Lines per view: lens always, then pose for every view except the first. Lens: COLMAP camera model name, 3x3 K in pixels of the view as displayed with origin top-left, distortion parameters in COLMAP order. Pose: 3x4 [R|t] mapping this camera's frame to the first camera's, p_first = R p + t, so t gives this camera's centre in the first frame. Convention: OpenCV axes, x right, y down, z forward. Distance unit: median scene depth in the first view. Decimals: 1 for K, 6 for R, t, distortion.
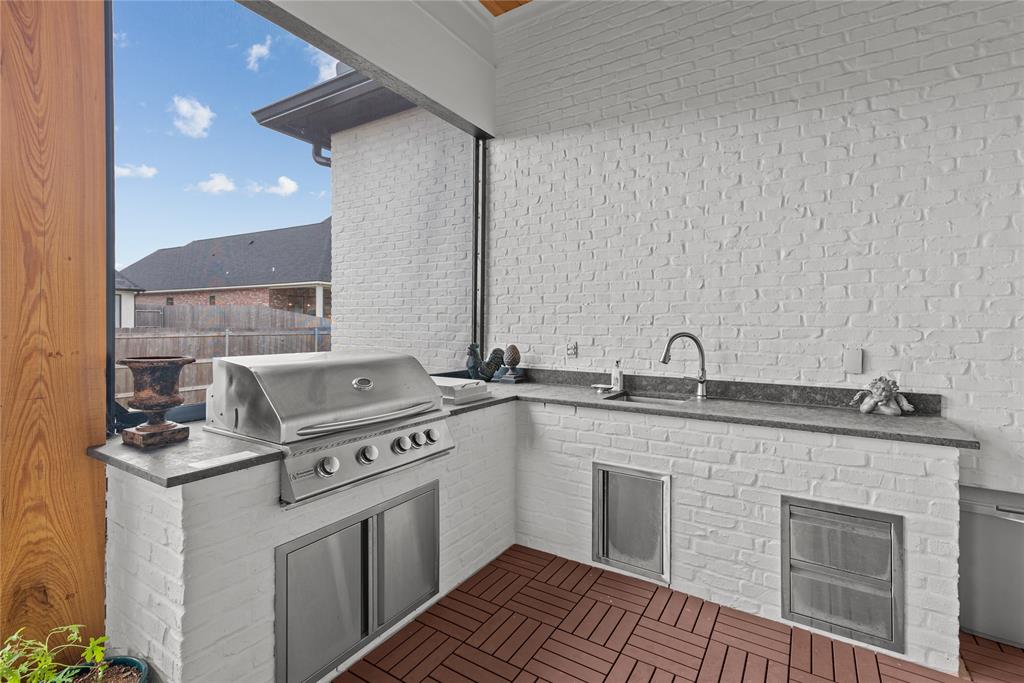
lens RADIAL K [[460.3, 0, 529.1], [0, 460.3, 327.5], [0, 0, 1]] dist [0.016467, 0.001293]
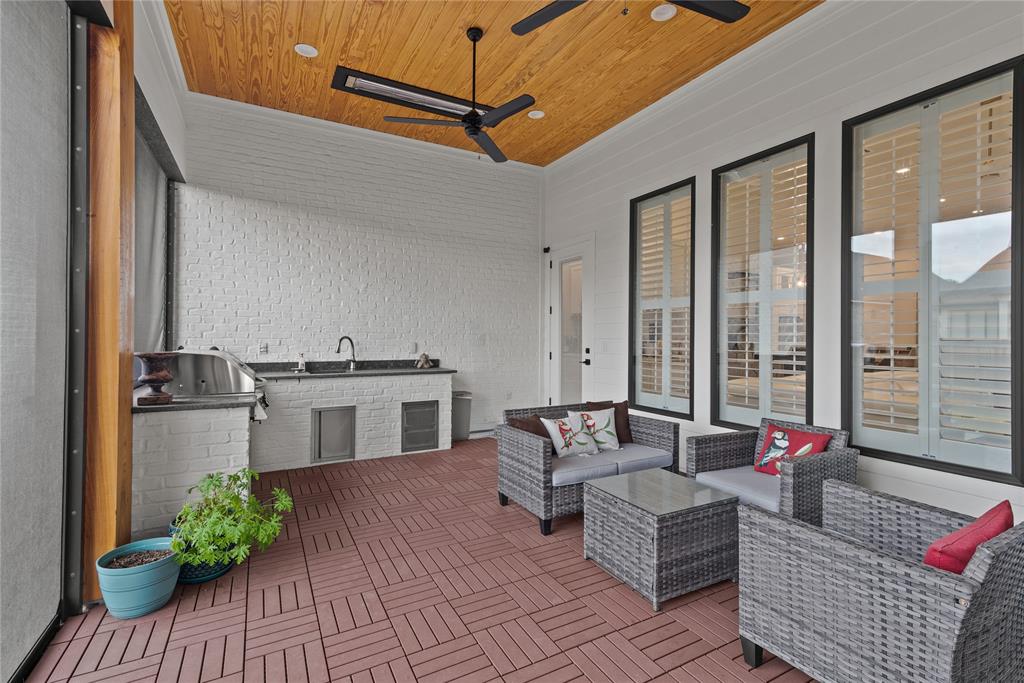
lens RADIAL K [[460.3, 0, 509.4], [0, 460.3, 335.8], [0, 0, 1]] dist [0.016467, 0.001293]
pose [[0.498560, -0.002848, 0.866851, -0.992807], [0.001631, 0.999996, 0.002348, 0.005967], [-0.866854, 0.000243, 0.498563, -0.541875]]
